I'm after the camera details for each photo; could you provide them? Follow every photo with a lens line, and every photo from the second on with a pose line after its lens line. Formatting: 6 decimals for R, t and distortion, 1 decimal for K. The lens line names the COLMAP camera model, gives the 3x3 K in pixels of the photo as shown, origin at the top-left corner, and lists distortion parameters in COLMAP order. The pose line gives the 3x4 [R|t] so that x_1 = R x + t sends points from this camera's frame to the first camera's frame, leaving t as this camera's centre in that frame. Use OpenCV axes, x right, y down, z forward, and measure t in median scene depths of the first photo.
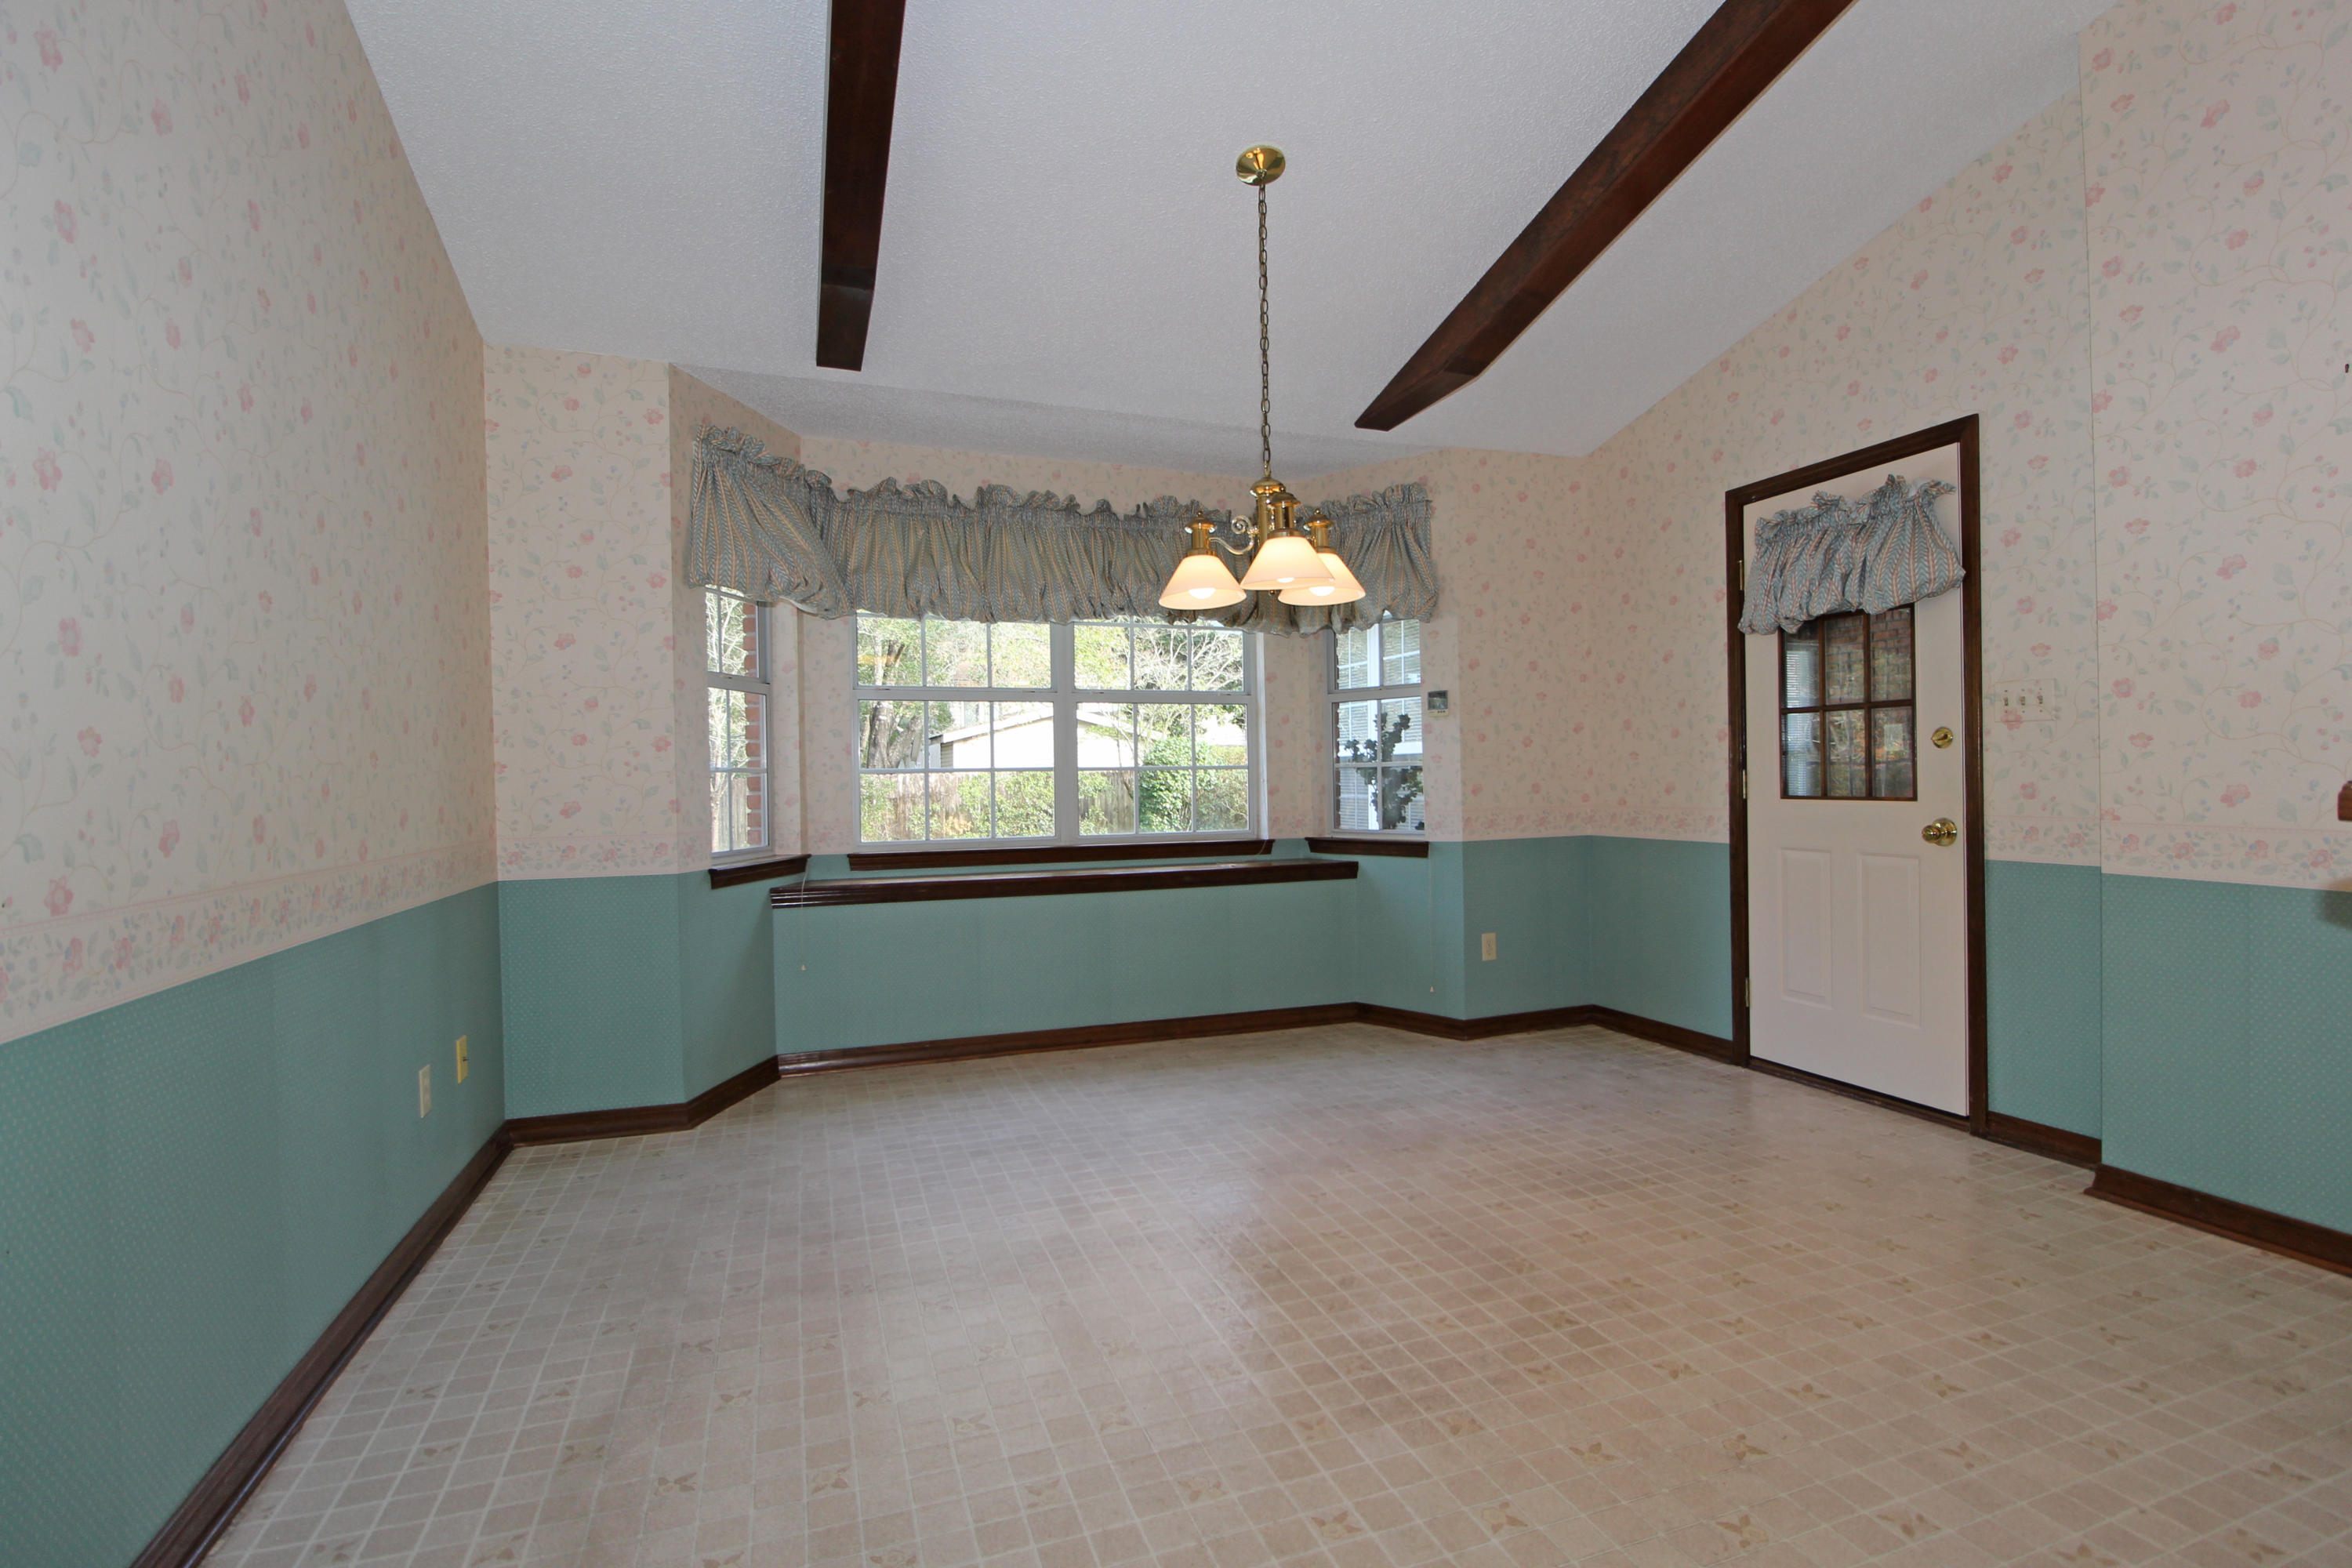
lens RADIAL K [[1111.1, 0, 1198.6], [0, 1111.1, 783.8], [0, 0, 1]] dist [-0.029598, -0.001136]
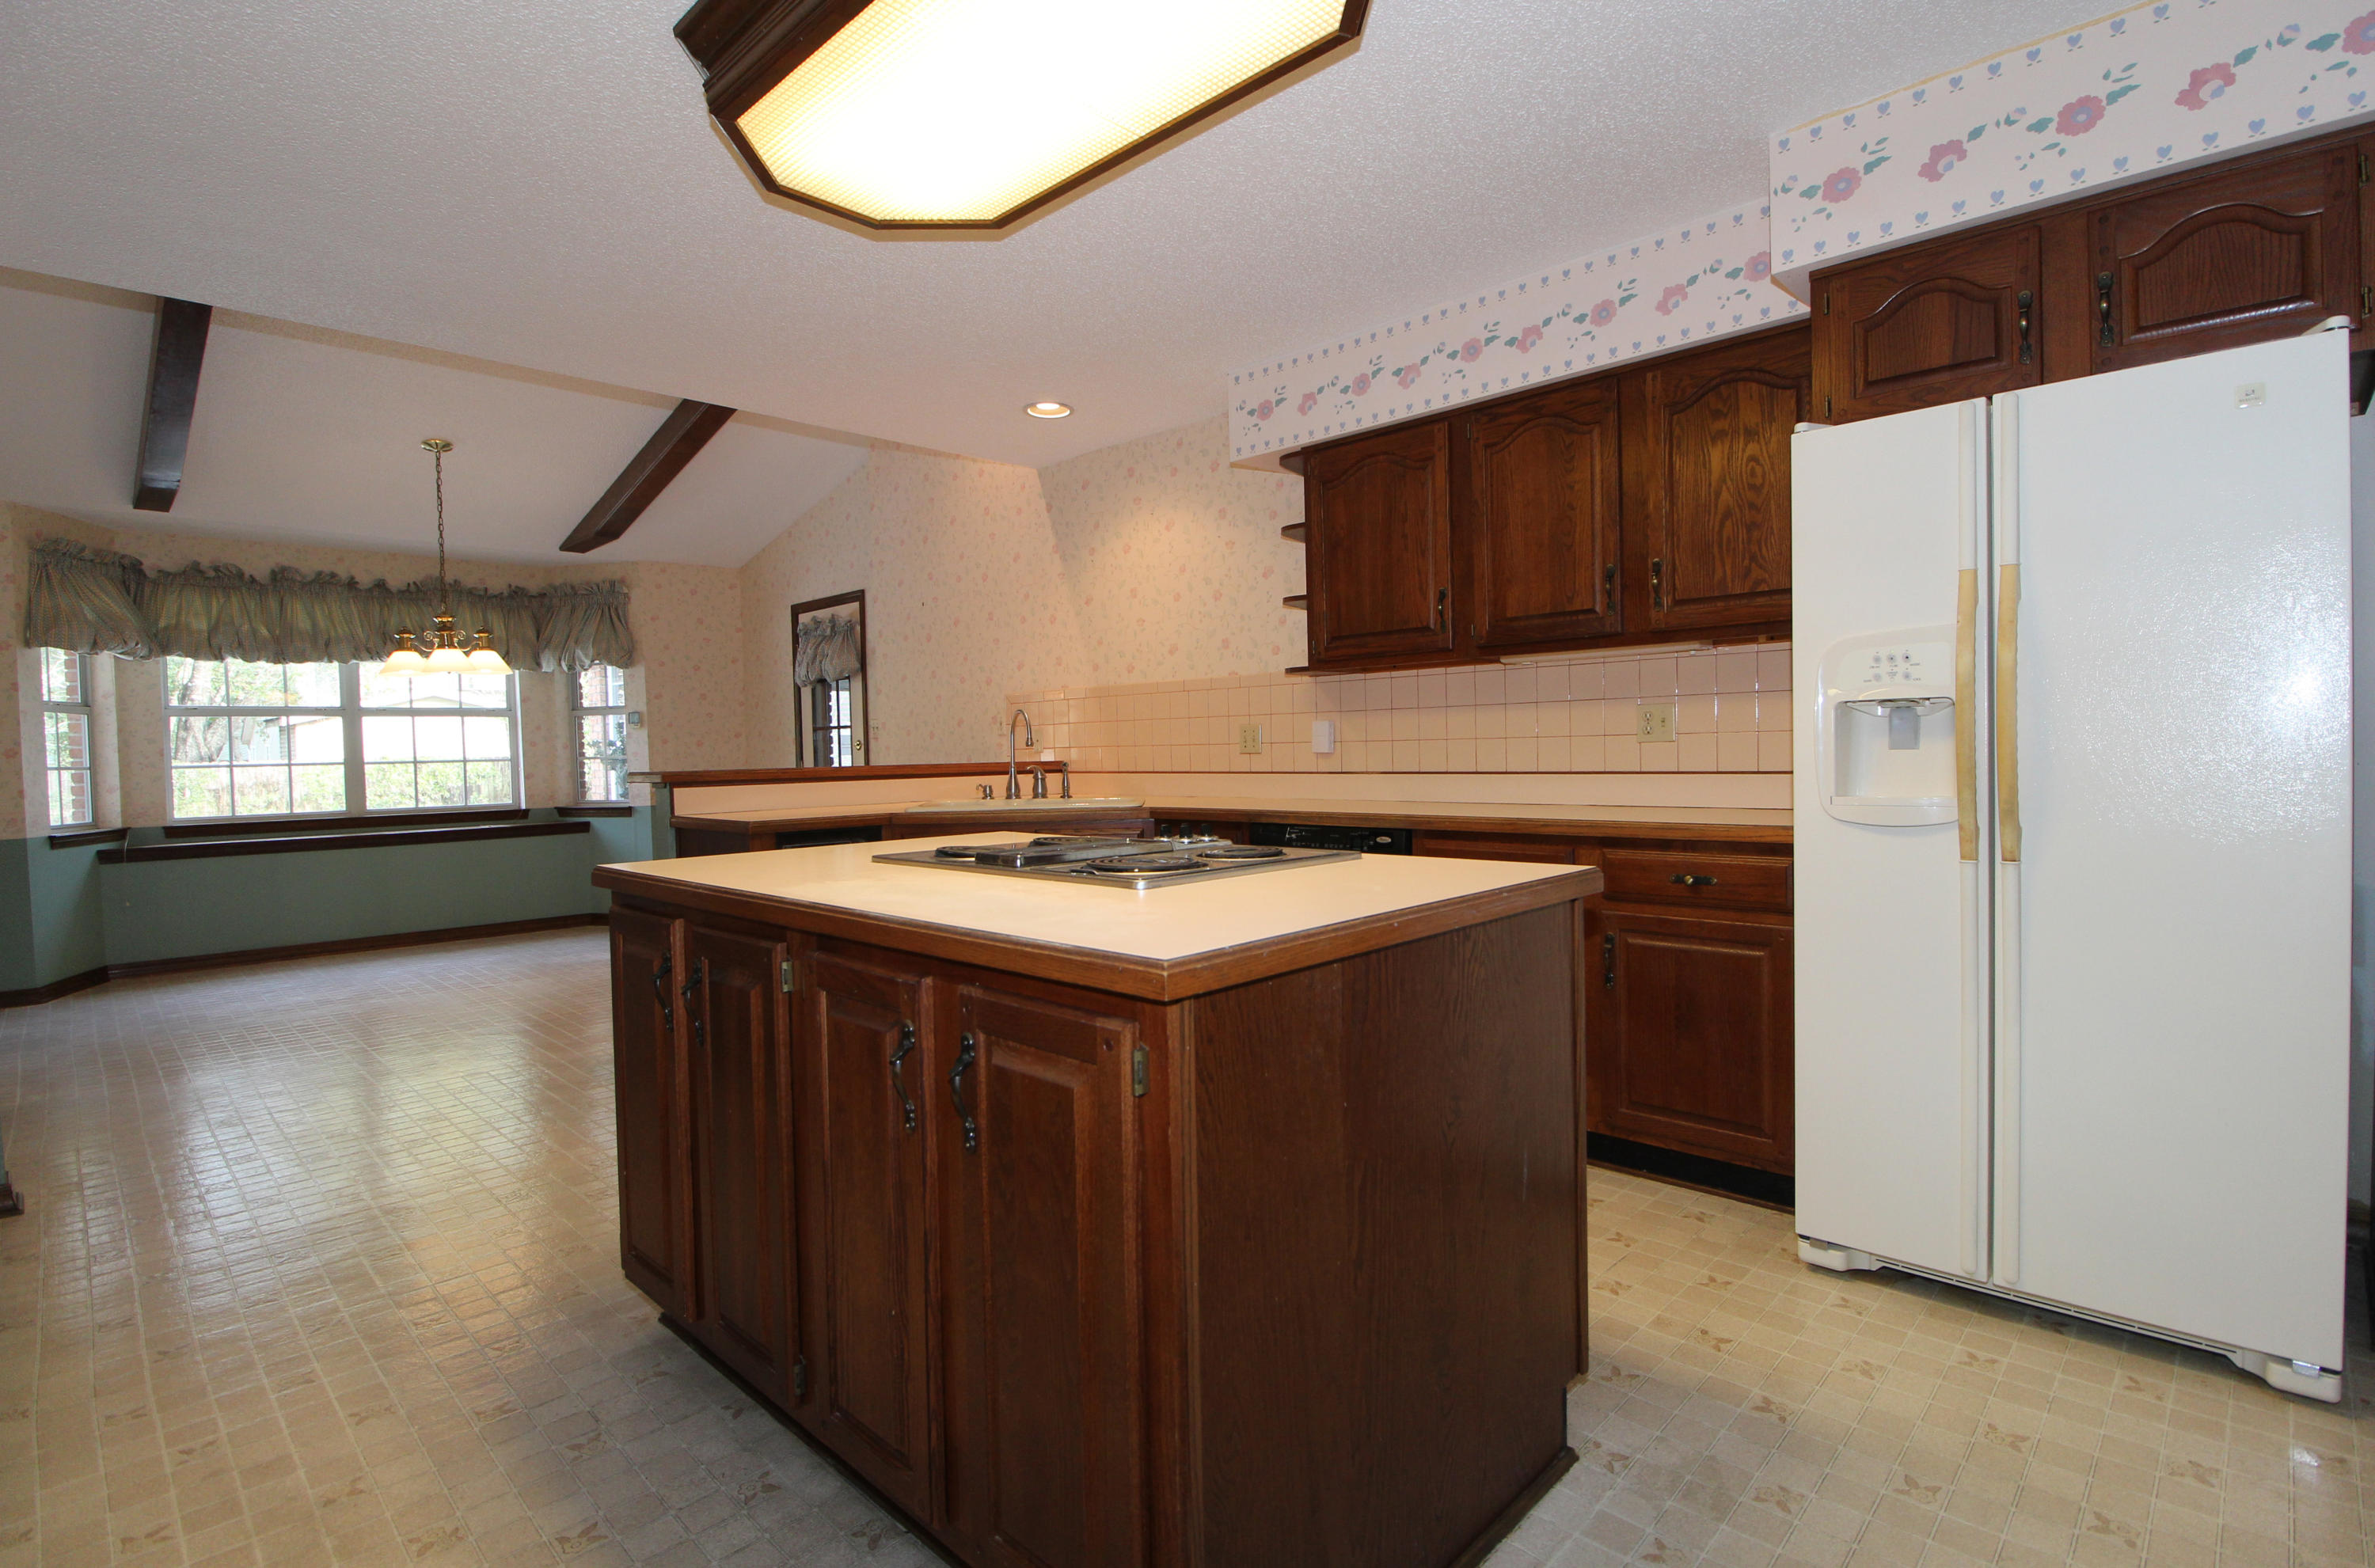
lens RADIAL K [[1134.7, 0, 1231.4], [0, 1134.7, 776.1], [0, 0, 1]] dist [-0.020549, -0.003179]
pose [[0.884382, -0.017680, 0.466429, 0.249667], [0.012469, 0.999821, 0.014255, -0.003704], [-0.466598, -0.006791, 0.884444, -0.964391]]
